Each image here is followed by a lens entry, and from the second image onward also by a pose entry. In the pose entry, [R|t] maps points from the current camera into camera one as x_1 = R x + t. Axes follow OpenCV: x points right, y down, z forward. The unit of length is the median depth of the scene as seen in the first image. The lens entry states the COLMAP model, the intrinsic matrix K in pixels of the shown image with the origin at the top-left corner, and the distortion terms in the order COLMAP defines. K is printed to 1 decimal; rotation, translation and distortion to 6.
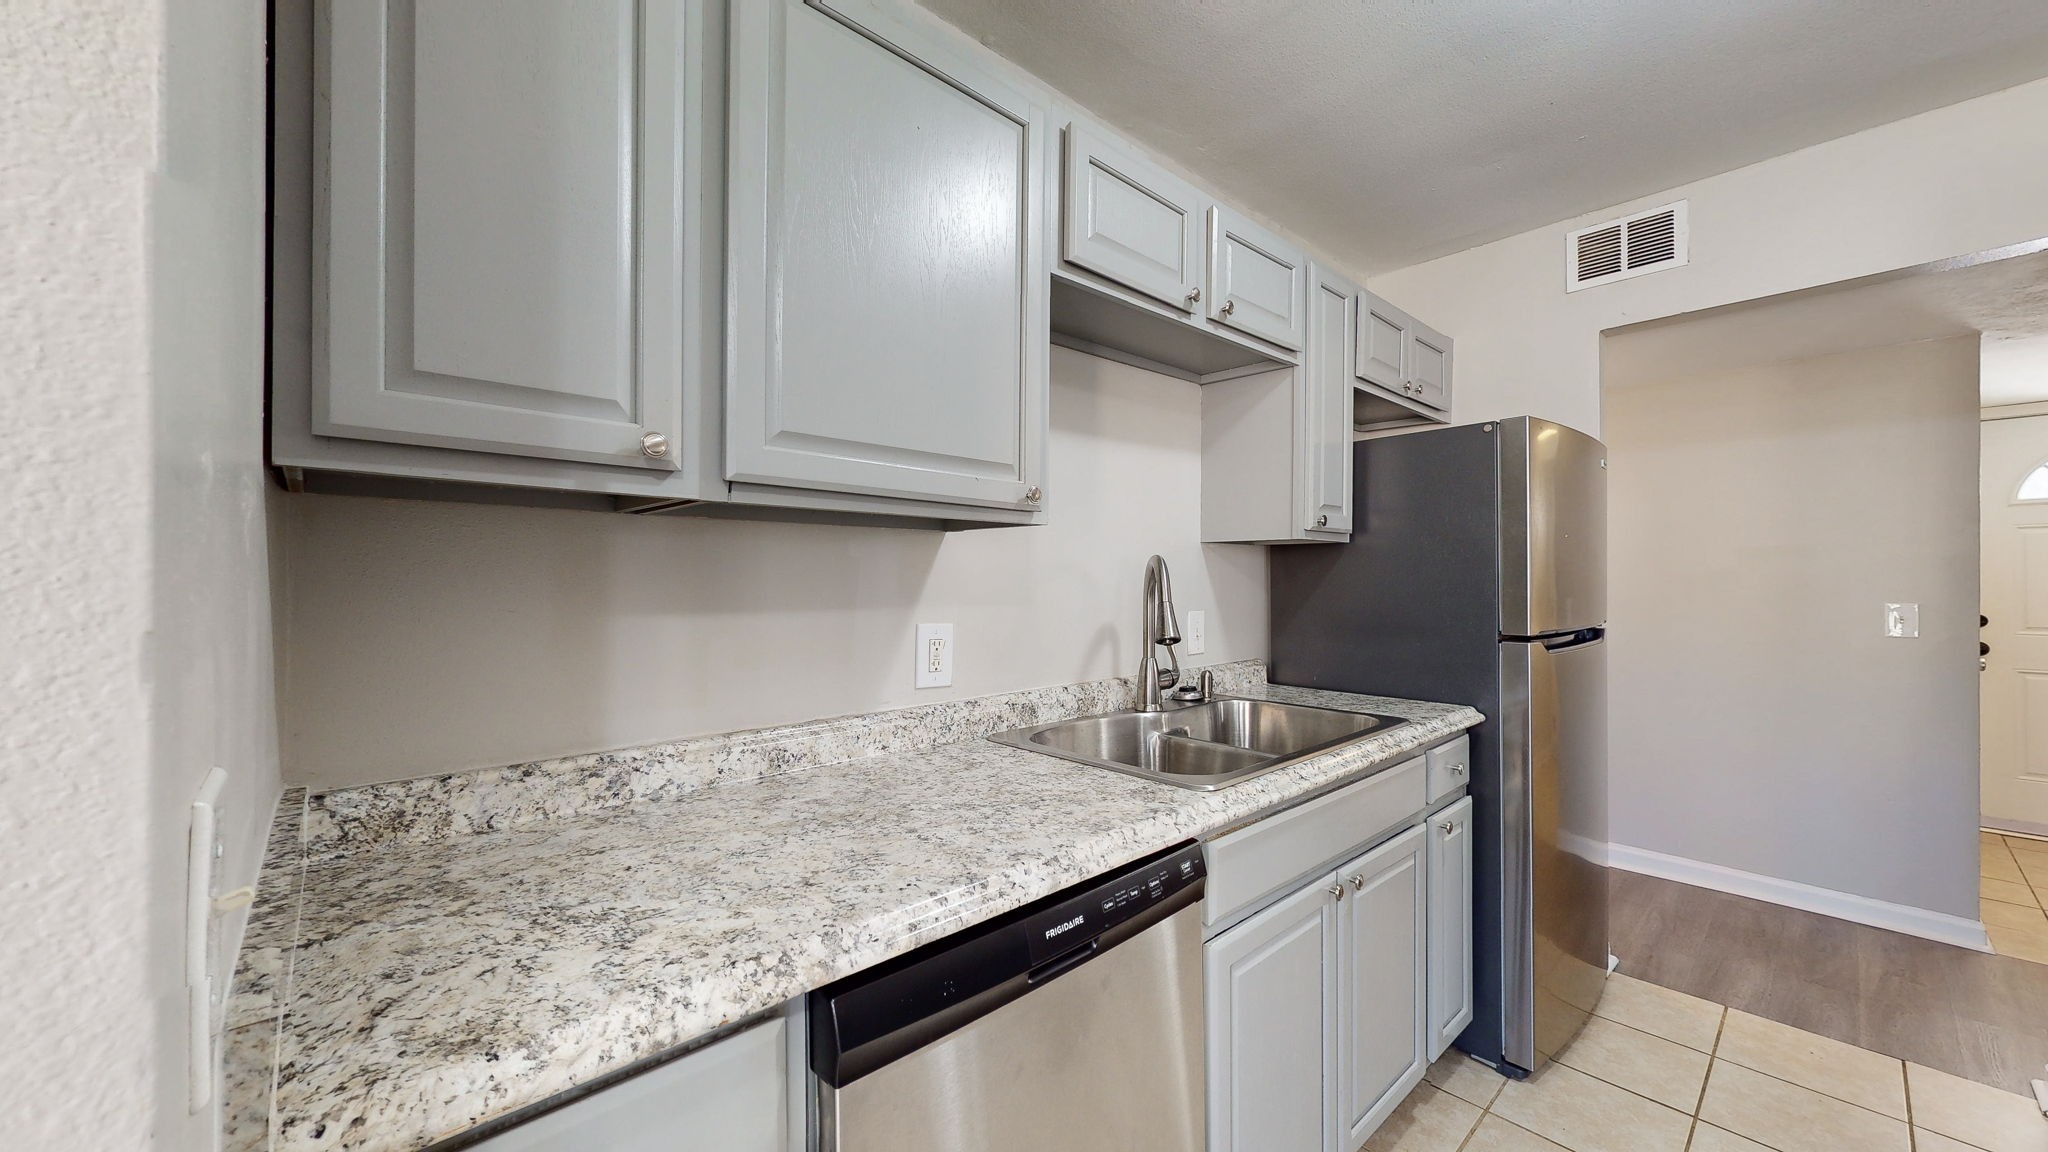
lens RADIAL K [[748.9, 0, 1024.0], [0, 748.9, 576.0], [0, 0, 1]] dist [-0.000125, -0.000119]
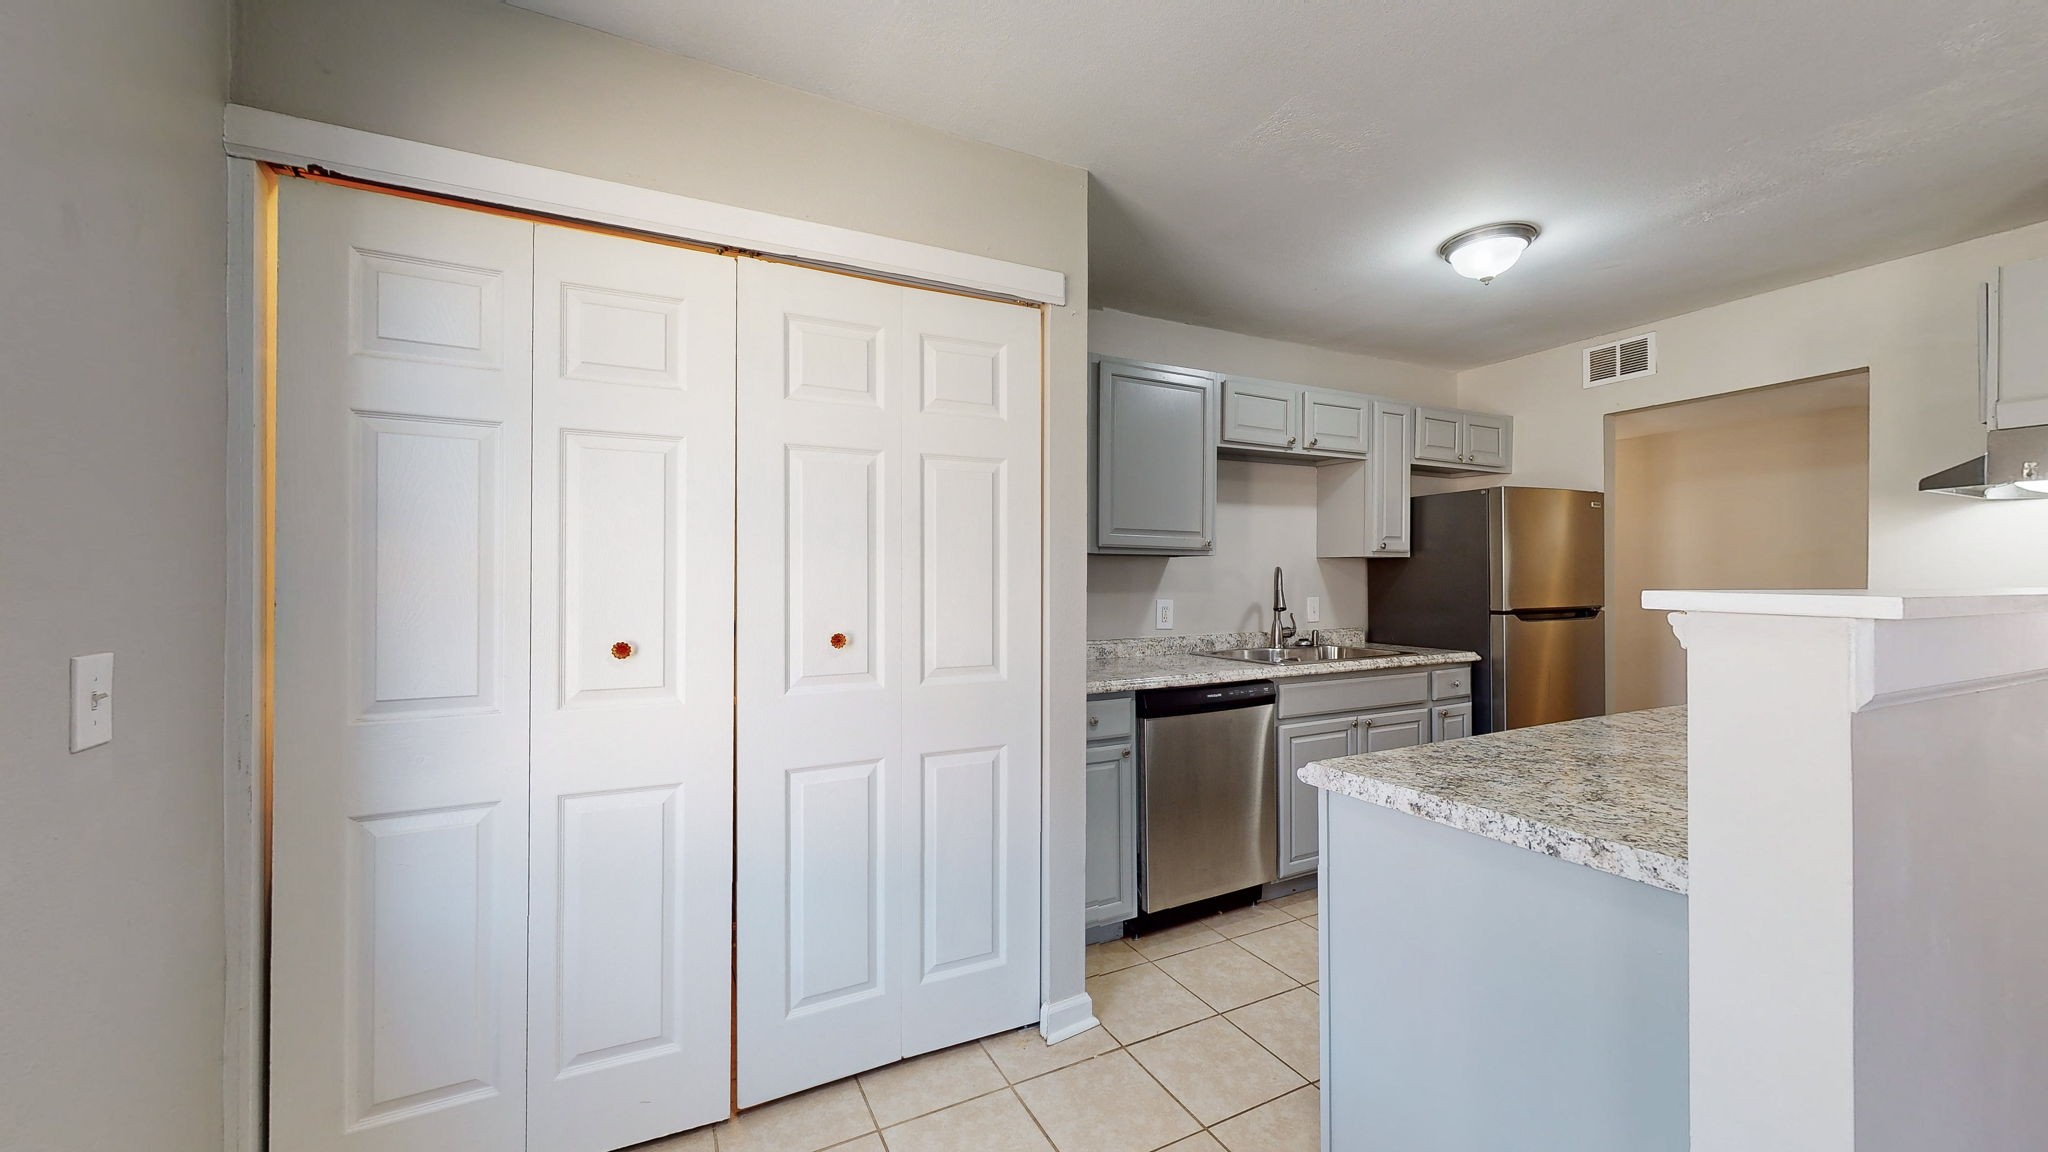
lens RADIAL K [[748.9, 0, 1024.0], [0, 748.9, 576.0], [0, 0, 1]] dist [-0.000125, -0.000119]
pose [[0.961995, -0.002484, -0.273057, 0.073939], [0.002675, 0.999996, 0.000327, -0.006548], [0.273055, -0.001044, 0.961998, -1.092664]]
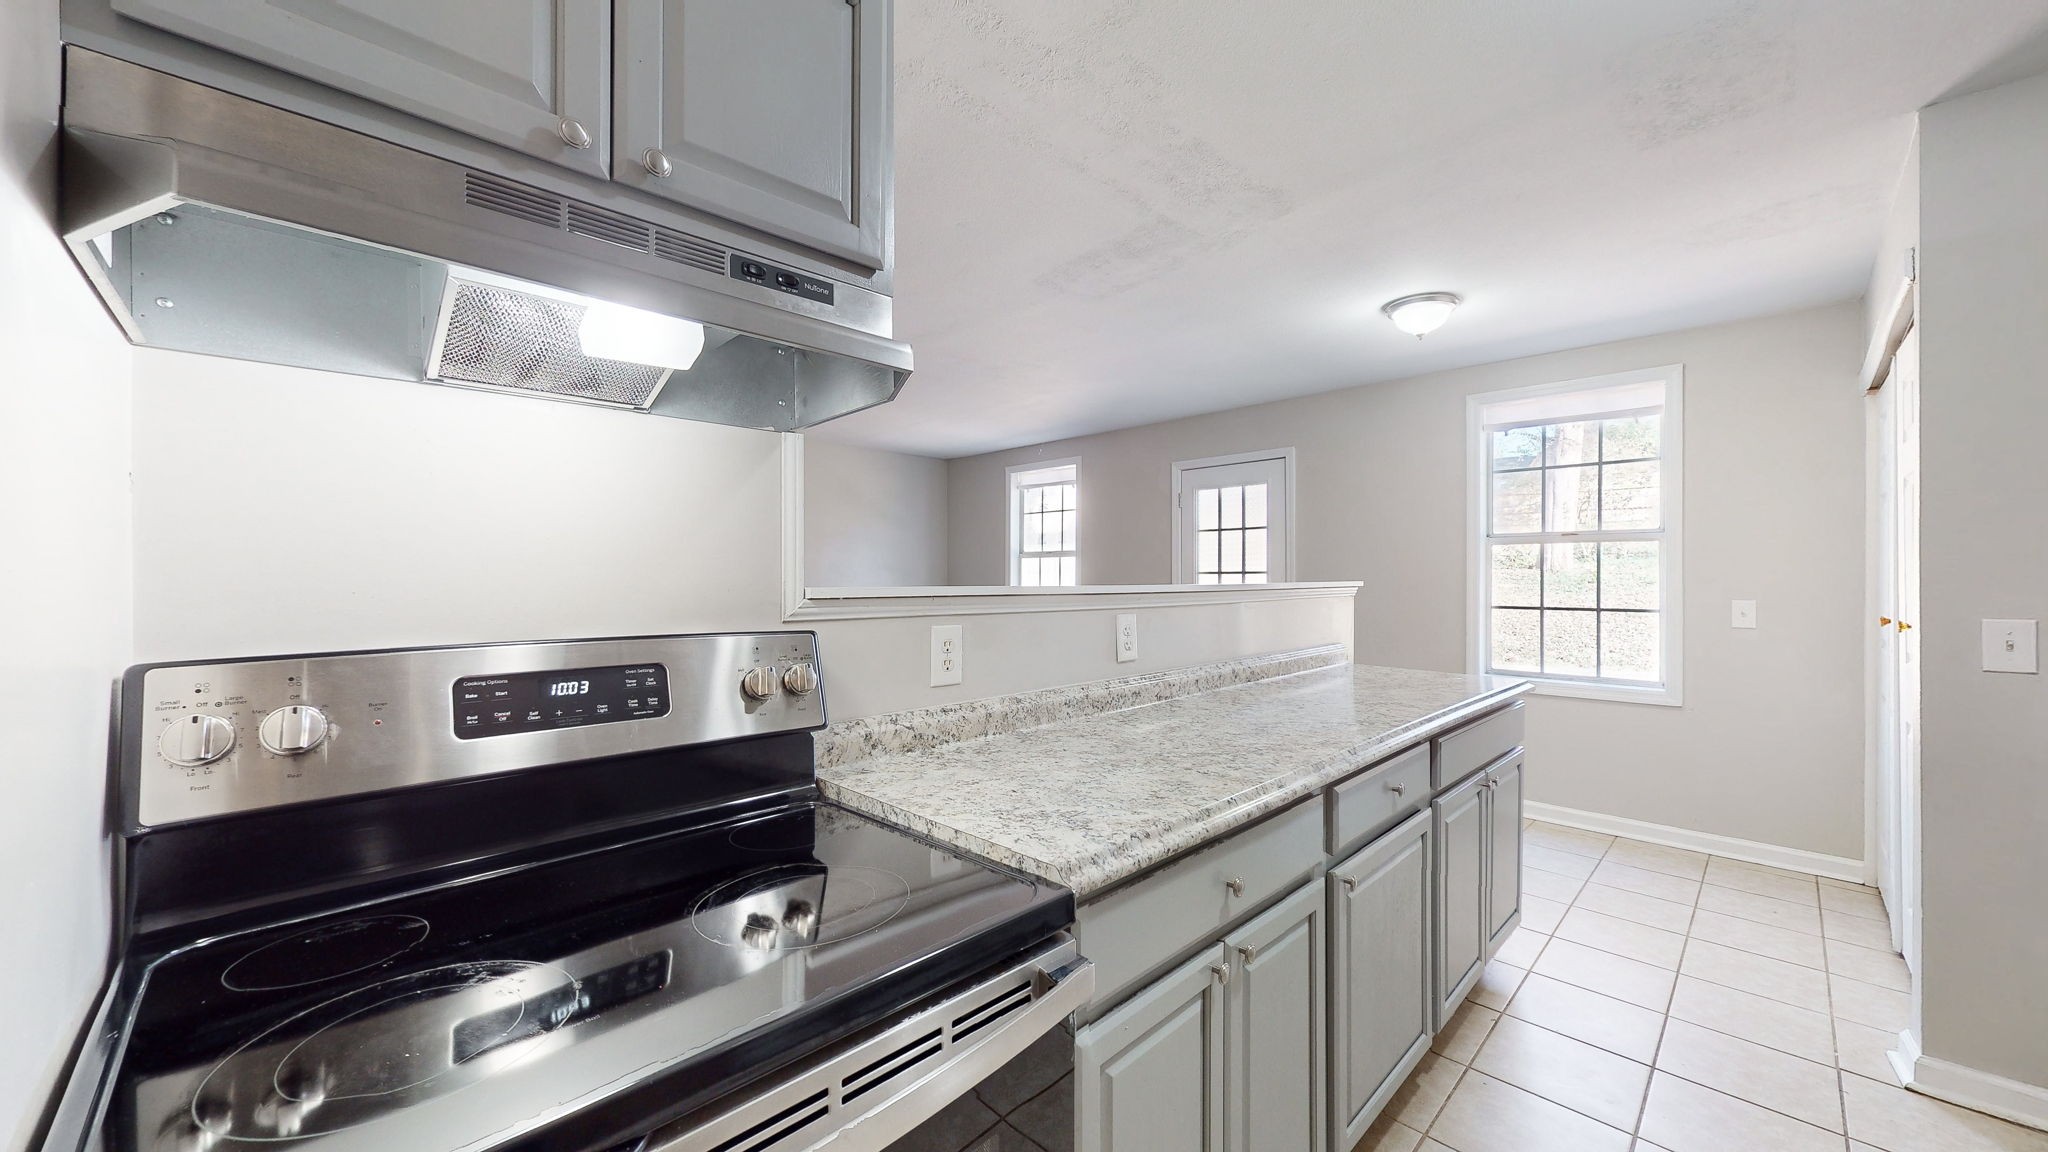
lens RADIAL K [[748.9, 0, 1024.0], [0, 748.9, 576.0], [0, 0, 1]] dist [-0.000125, -0.000119]
pose [[0.999407, 0.002381, 0.034348, -0.045029], [-0.002265, 0.999992, -0.003418, -0.000189], [-0.034356, 0.003338, 0.999404, -0.031060]]
